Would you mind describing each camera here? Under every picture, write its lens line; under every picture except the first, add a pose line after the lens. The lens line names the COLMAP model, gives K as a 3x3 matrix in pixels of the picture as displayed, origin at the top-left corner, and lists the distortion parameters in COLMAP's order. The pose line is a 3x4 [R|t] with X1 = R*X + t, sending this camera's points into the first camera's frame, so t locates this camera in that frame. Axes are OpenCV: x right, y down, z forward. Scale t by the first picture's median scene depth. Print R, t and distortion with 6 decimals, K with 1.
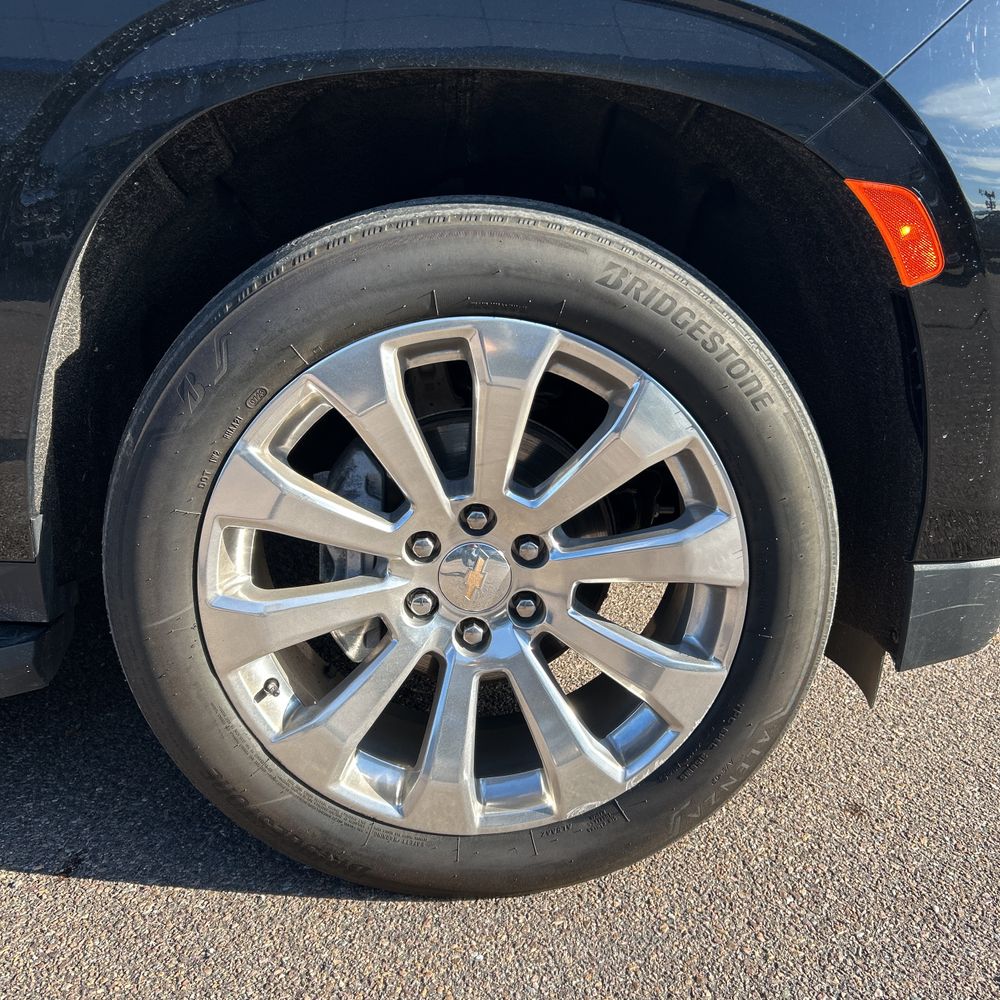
lens RADIAL K [[1016.9, 0, 504.2], [0, 1016.9, 502.7], [0, 0, 1]] dist [0.046612, -0.084041]
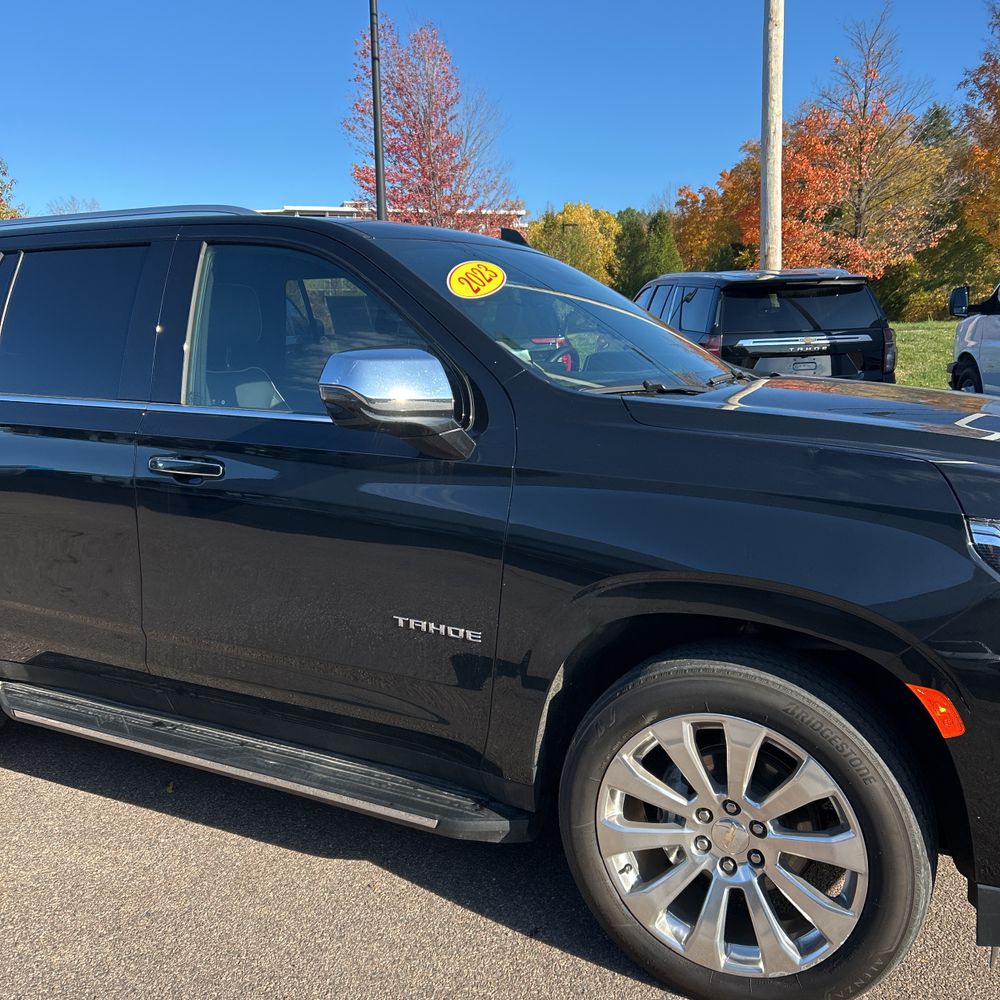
lens RADIAL K [[1033.2, 0, 468.2], [0, 1033.2, 500.9], [0, 0, 1]] dist [0.013121, -0.008728]
pose [[0.856879, 0.054770, -0.512600, 0.533866], [-0.118257, 0.988708, -0.092041, -0.326622], [0.501771, 0.139487, 0.853680, -1.062131]]
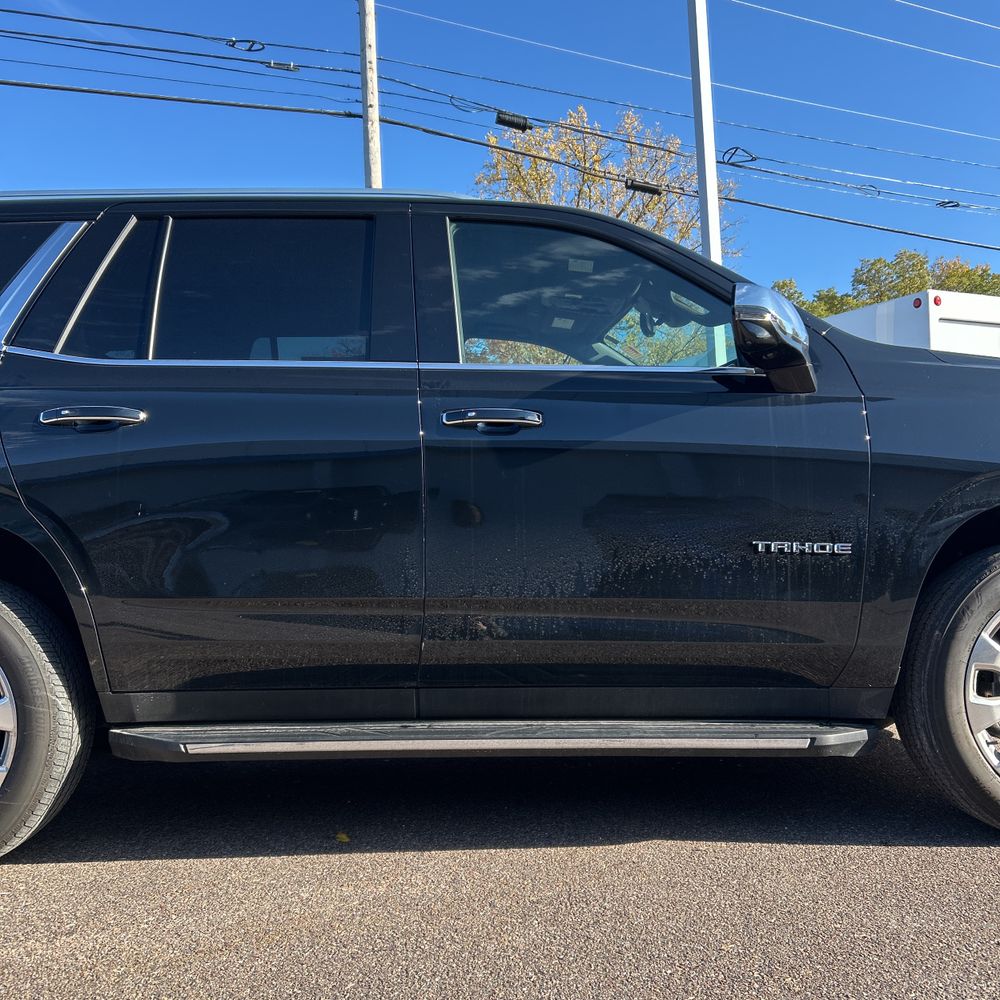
lens RADIAL K [[1019.2, 0, 500.5], [0, 1019.2, 495.2], [0, 0, 1]] dist [0.016889, -0.026050]
pose [[0.999208, -0.033478, -0.021488, -1.296976], [0.023984, 0.937927, -0.346002, 0.437450], [0.031737, 0.345213, 0.937988, -1.435794]]
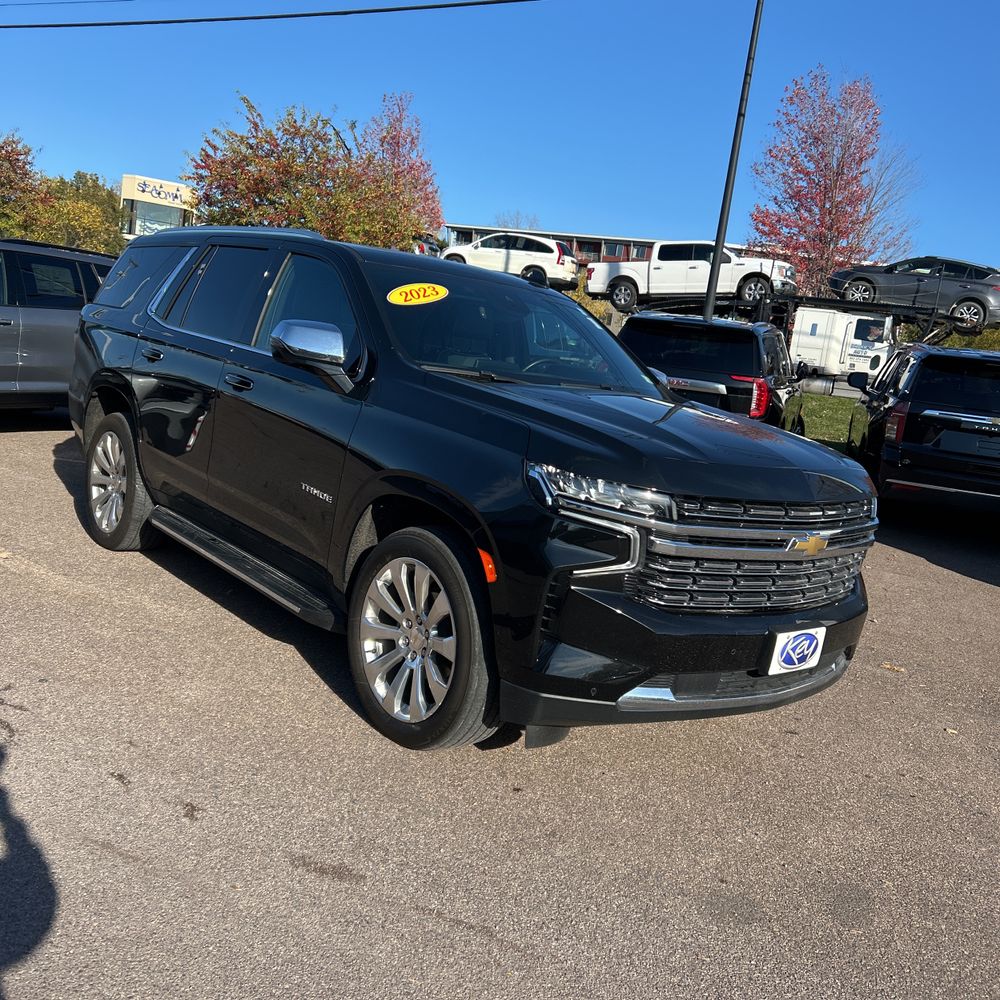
lens RADIAL K [[1019.2, 0, 500.5], [0, 1019.2, 495.2], [0, 0, 1]] dist [0.016889, -0.026050]
pose [[0.617896, 0.190882, -0.762738, 2.579199], [-0.343594, 0.938107, -0.043577, -0.309843], [0.707212, 0.288998, 0.645238, -1.059210]]
